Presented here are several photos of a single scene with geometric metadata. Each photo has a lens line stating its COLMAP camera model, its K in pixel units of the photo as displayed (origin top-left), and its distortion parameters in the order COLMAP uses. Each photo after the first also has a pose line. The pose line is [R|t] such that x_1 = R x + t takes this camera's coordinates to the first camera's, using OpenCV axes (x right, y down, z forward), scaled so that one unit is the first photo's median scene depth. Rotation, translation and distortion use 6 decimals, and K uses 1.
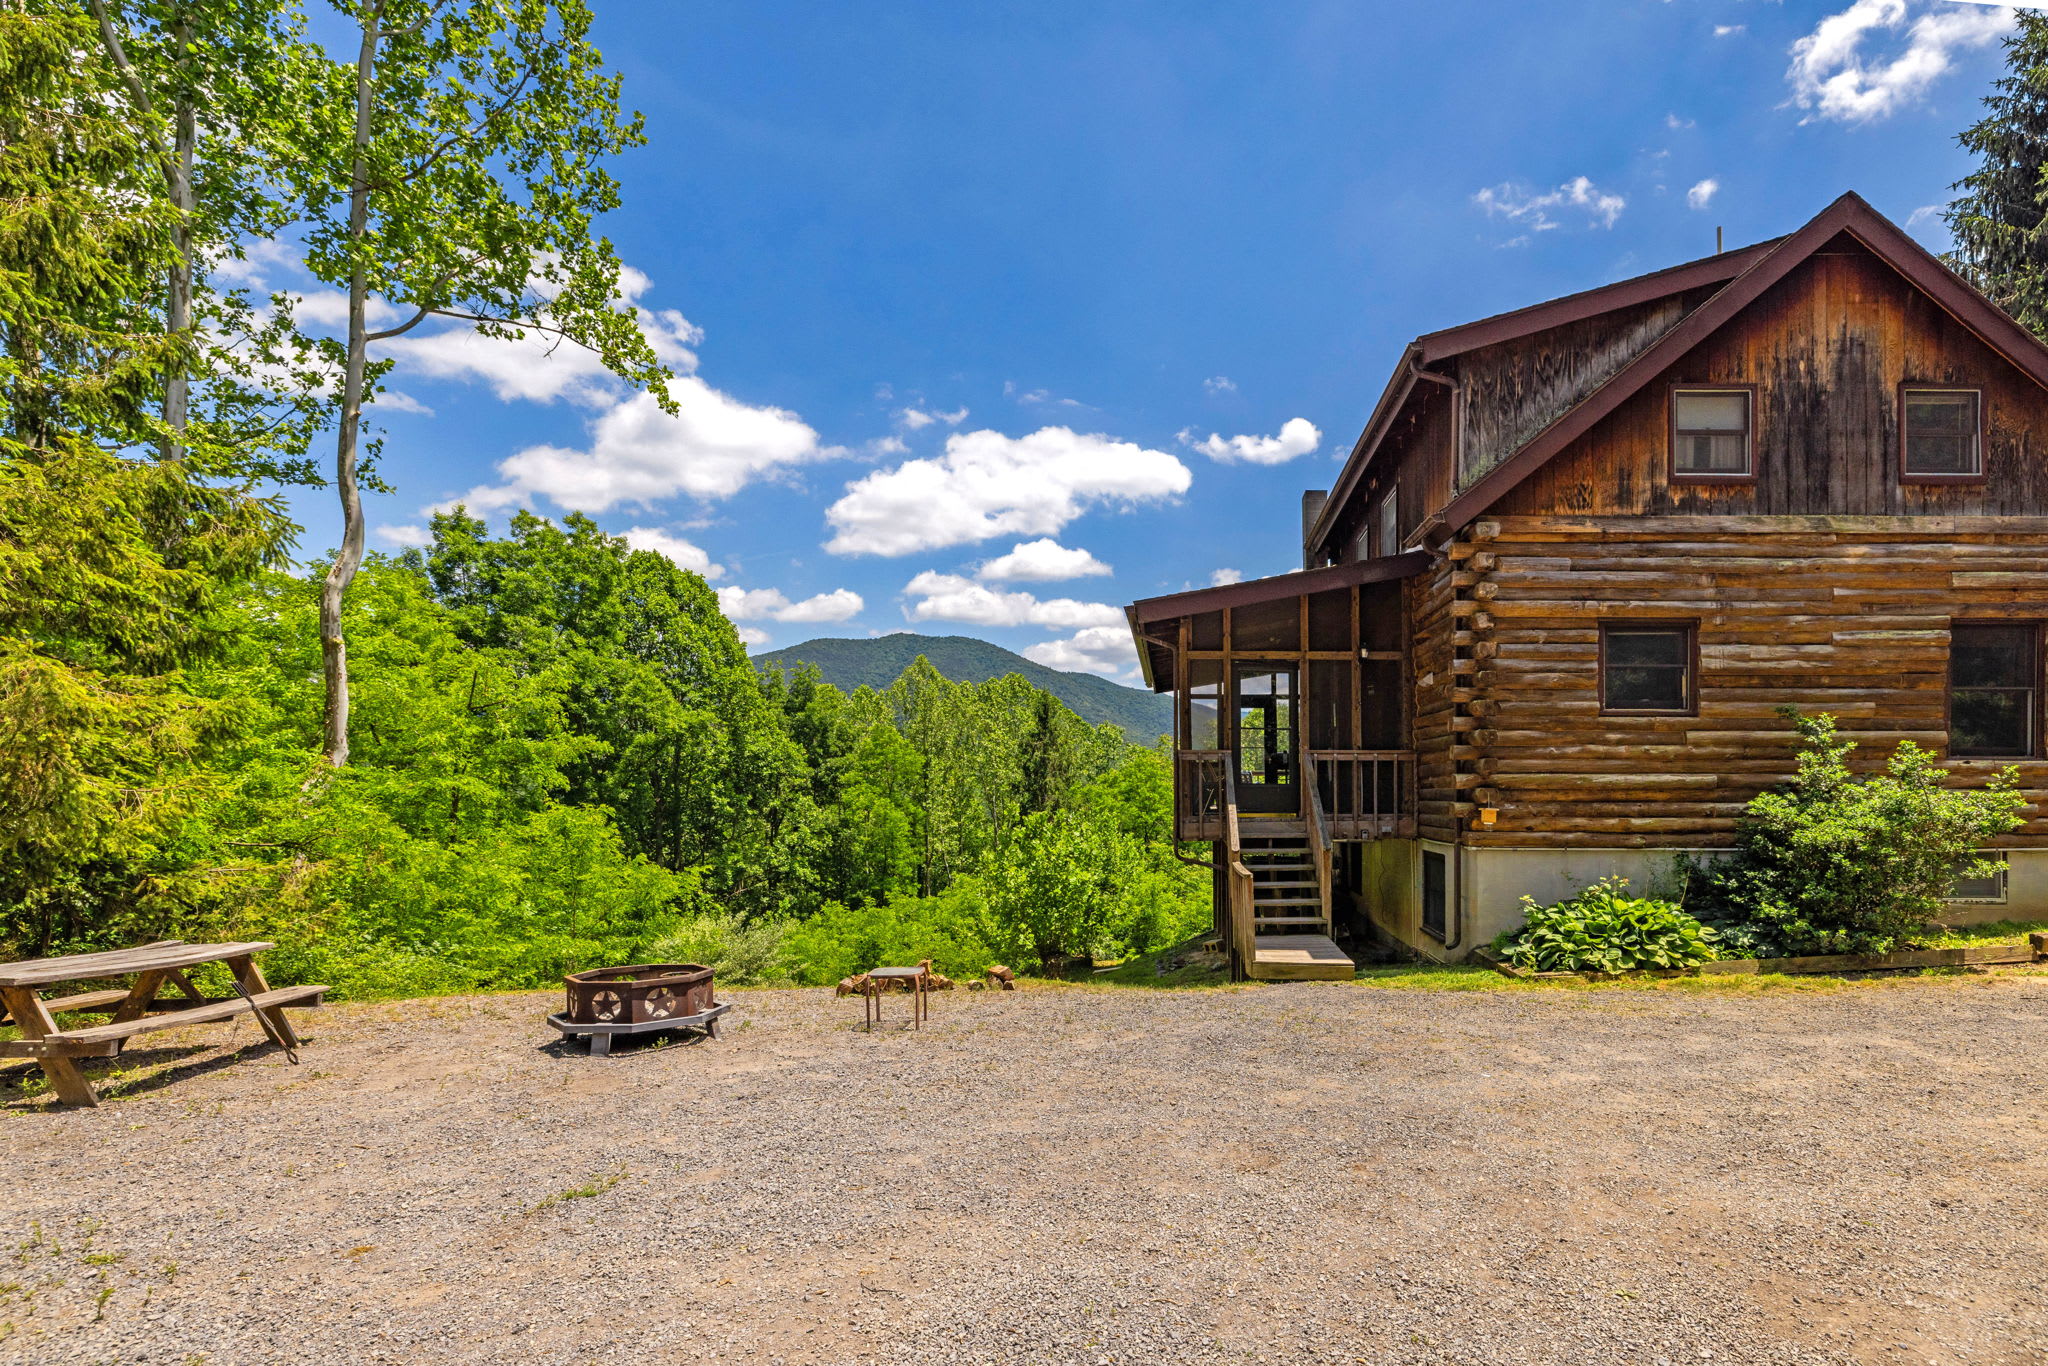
lens RADIAL K [[977.9, 0, 1192.0], [0, 977.9, 766.1], [0, 0, 1]] dist [0.003660, 0.000989]
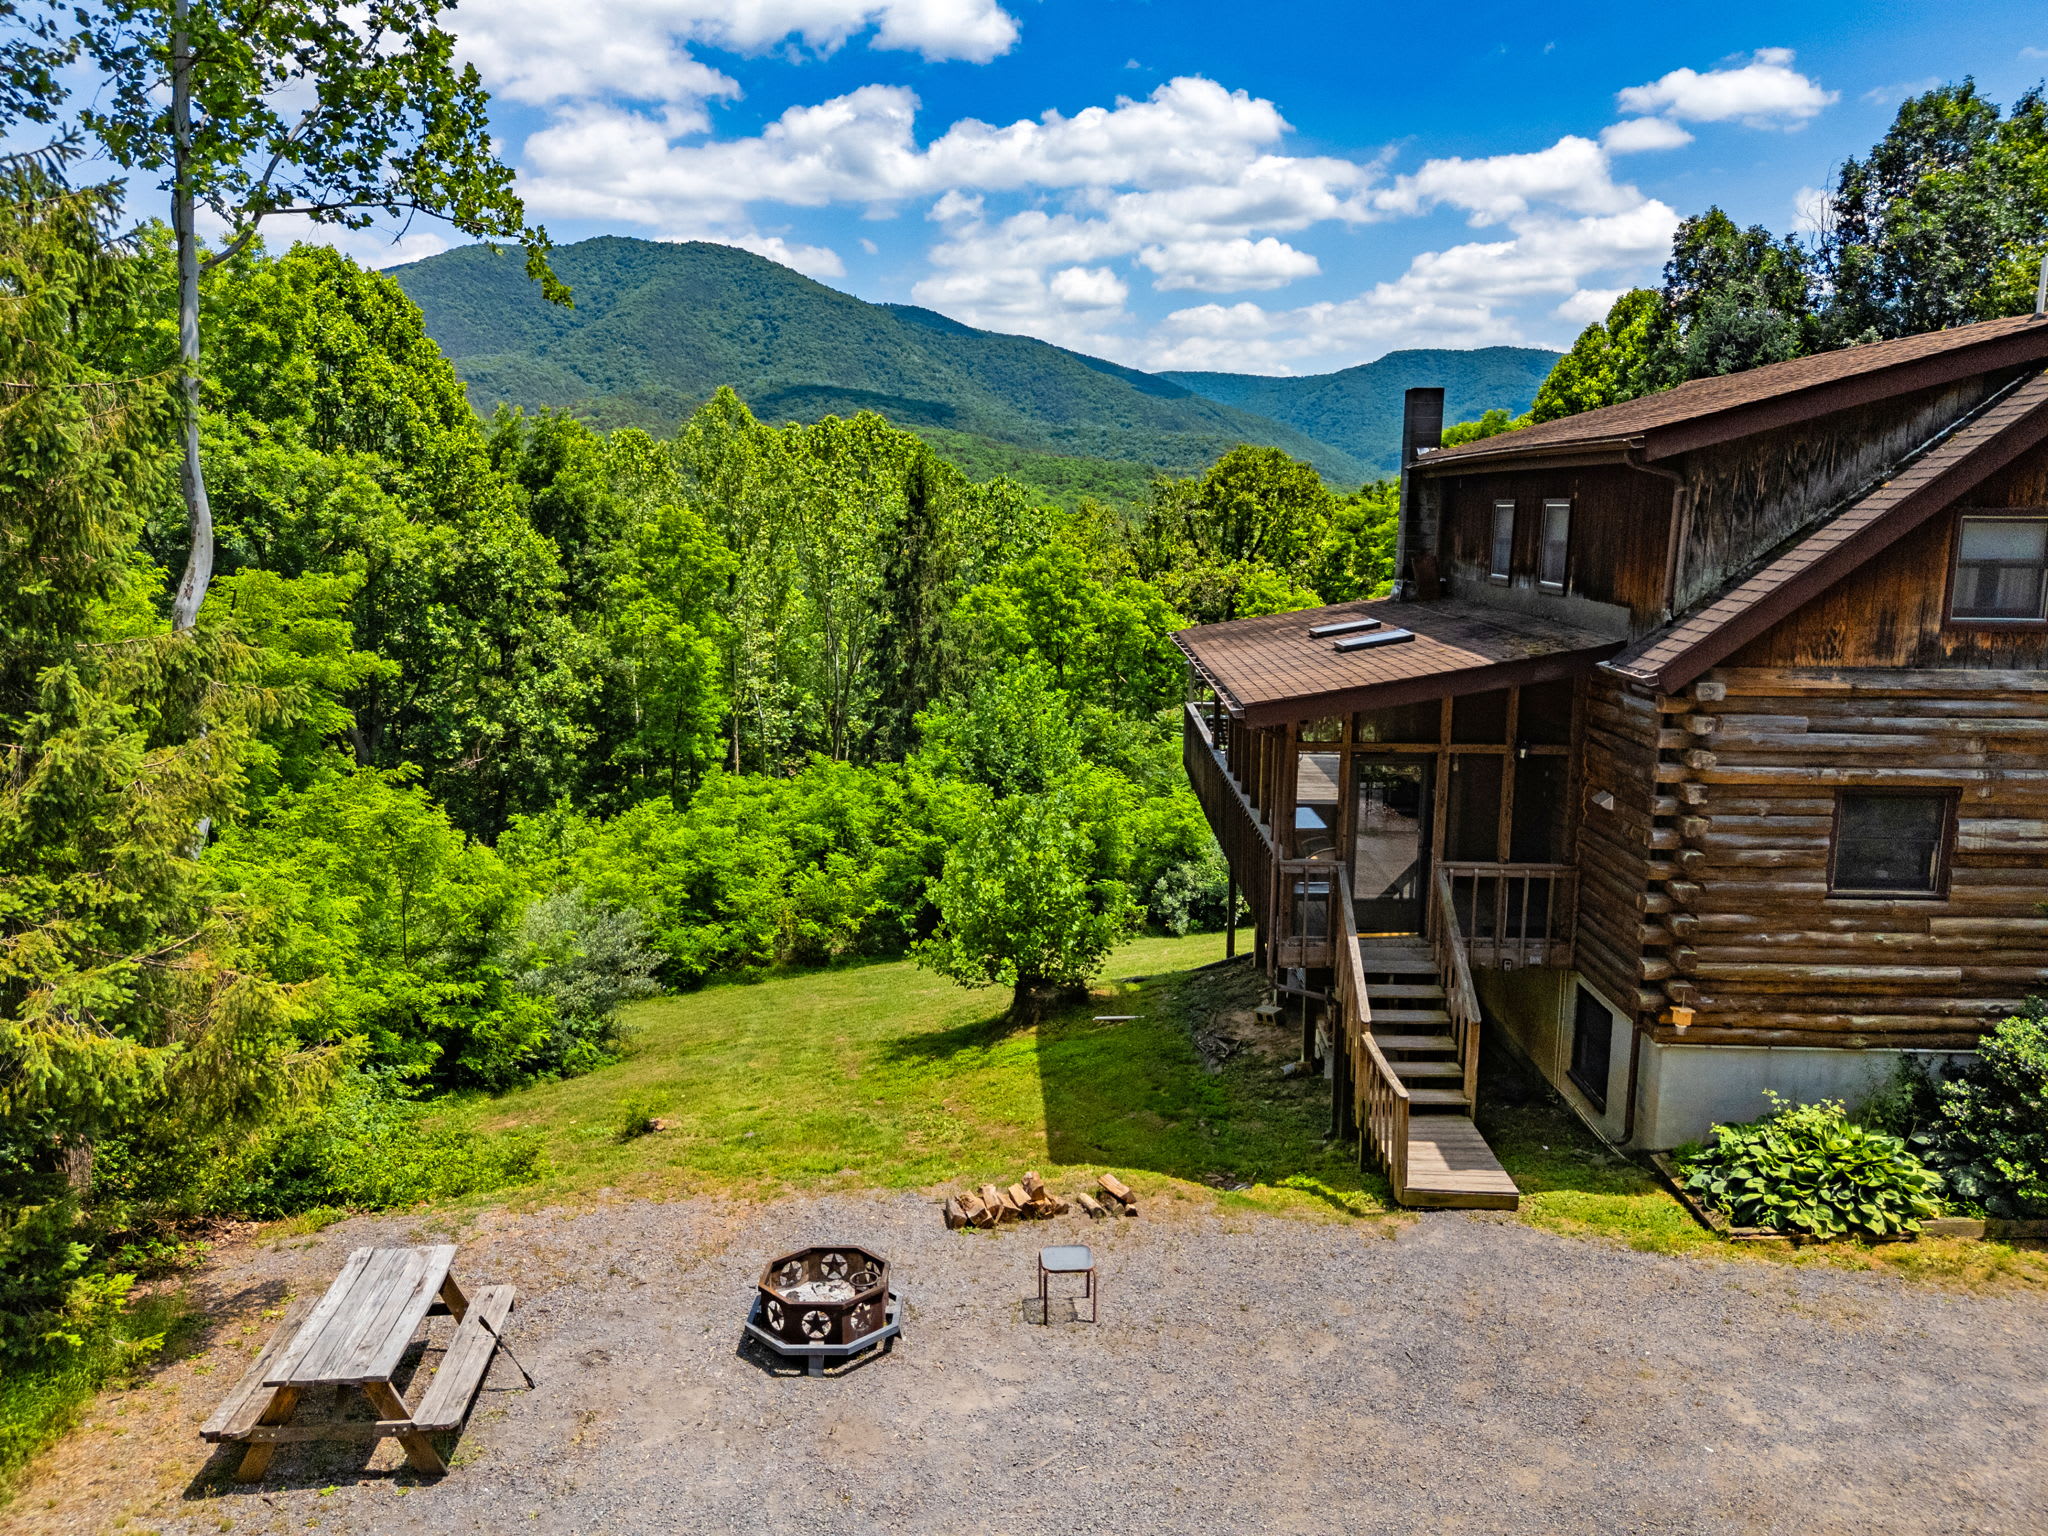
lens RADIAL K [[1535.0, 0, 1077.9], [0, 1535.0, 763.2], [0, 0, 1]] dist [0.078267, -0.088484]
pose [[0.999749, 0.017634, -0.013802, -0.203189], [-0.015032, 0.985316, 0.170076, -0.380291], [0.016598, -0.169826, 0.985334, -0.295001]]
